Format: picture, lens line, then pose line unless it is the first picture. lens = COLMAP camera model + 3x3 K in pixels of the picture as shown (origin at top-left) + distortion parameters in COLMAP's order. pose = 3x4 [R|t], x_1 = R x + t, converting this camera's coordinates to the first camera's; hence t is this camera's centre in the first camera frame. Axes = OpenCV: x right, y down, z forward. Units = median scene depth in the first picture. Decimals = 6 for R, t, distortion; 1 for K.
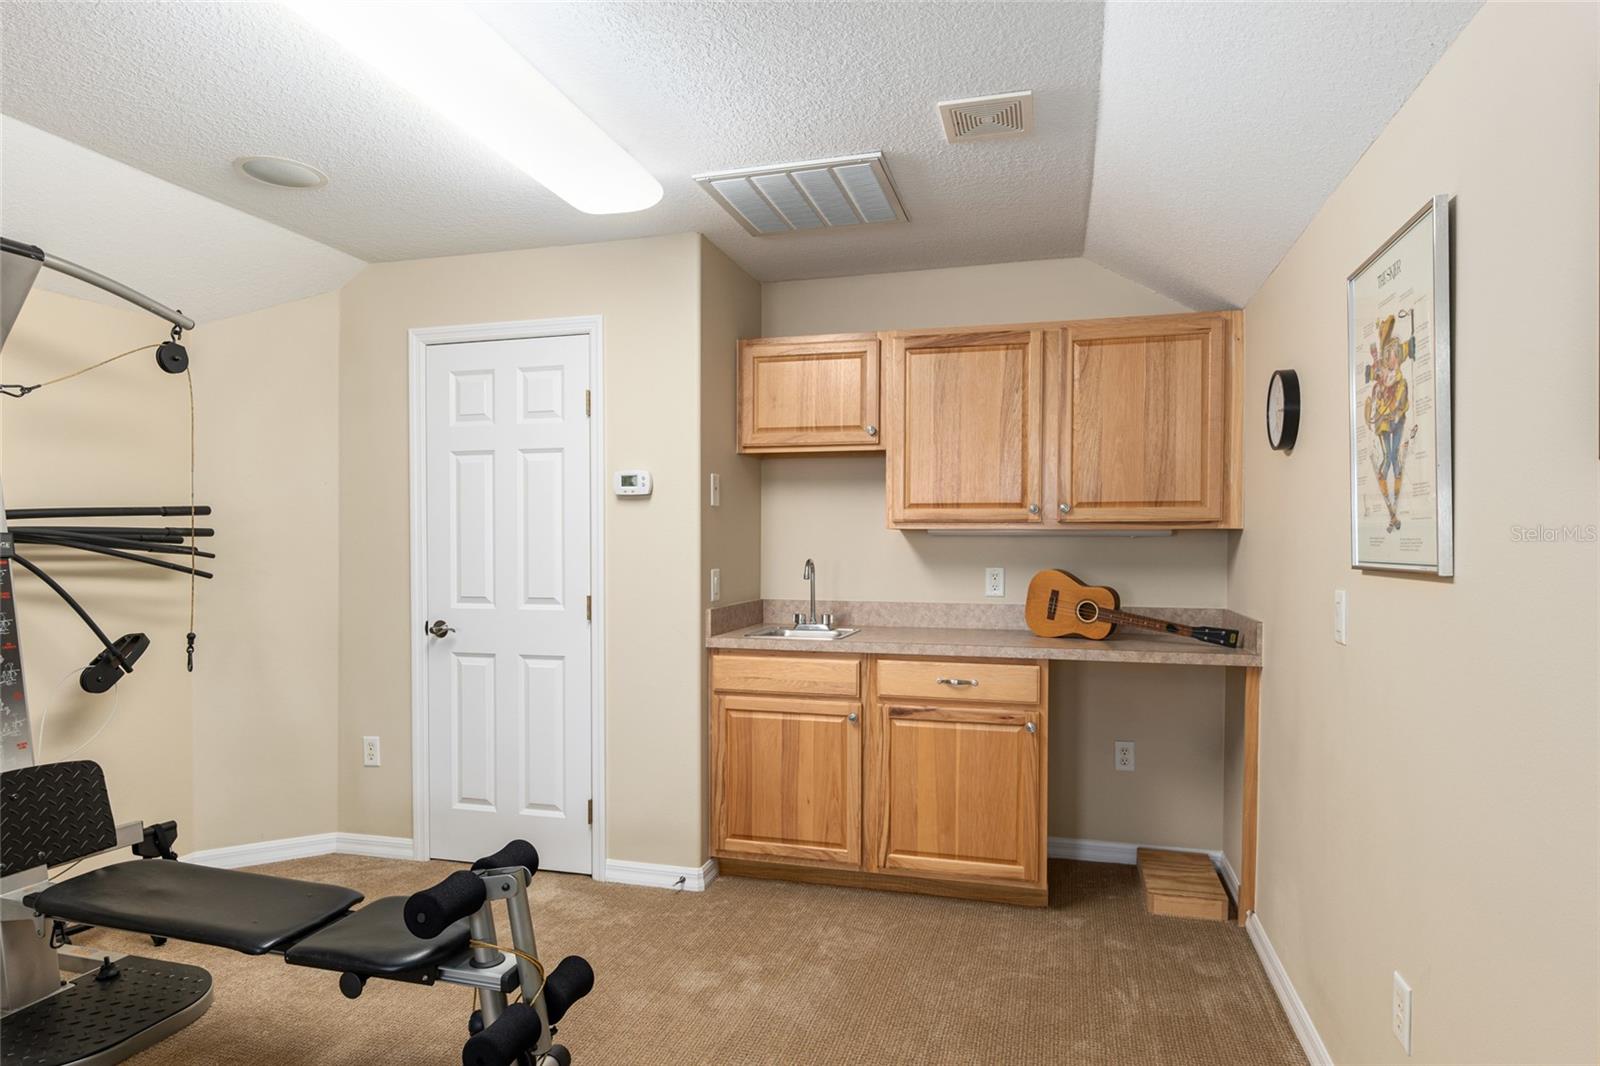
lens RADIAL K [[906.3, 0, 796.5], [0, 906.3, 538.0], [0, 0, 1]] dist [0.003609, -0.004301]
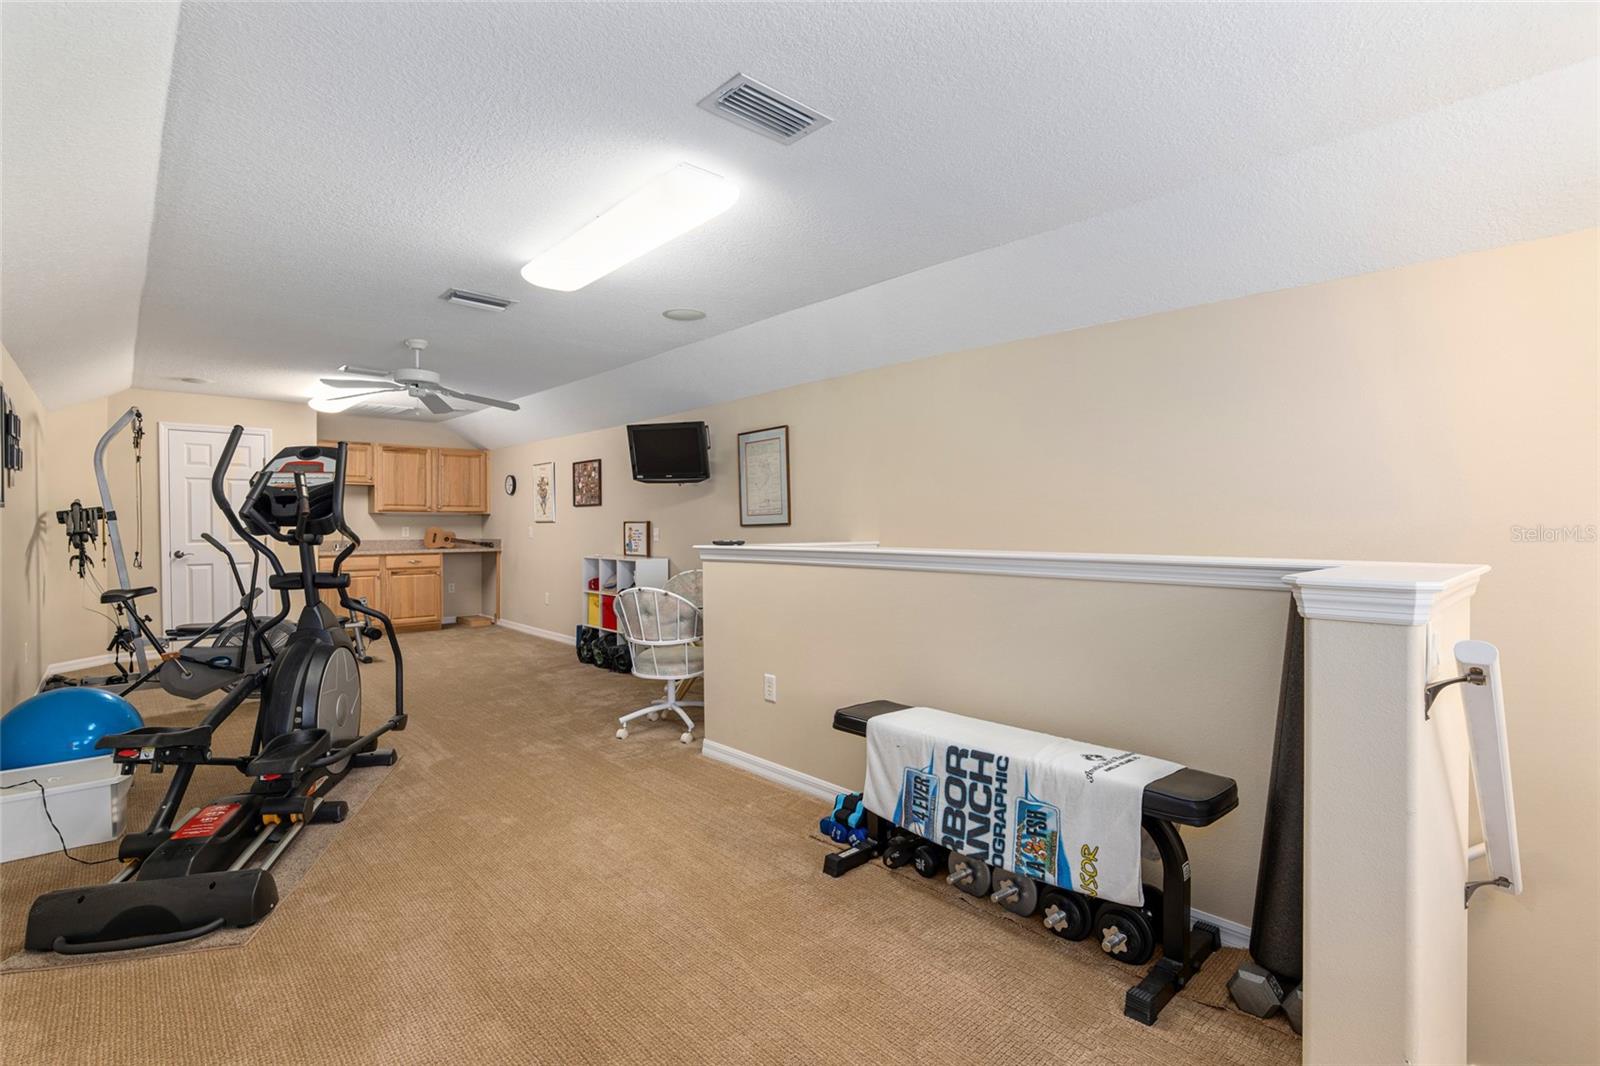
lens RADIAL K [[748.4, 0, 794.5], [0, 748.4, 529.3], [0, 0, 1]] dist [-0.003243, -0.000923]
pose [[0.516576, -0.009006, 0.856194, -1.329112], [-0.001627, 0.999933, 0.011500, 0.012932], [-0.856240, -0.007334, 0.516527, -1.442033]]
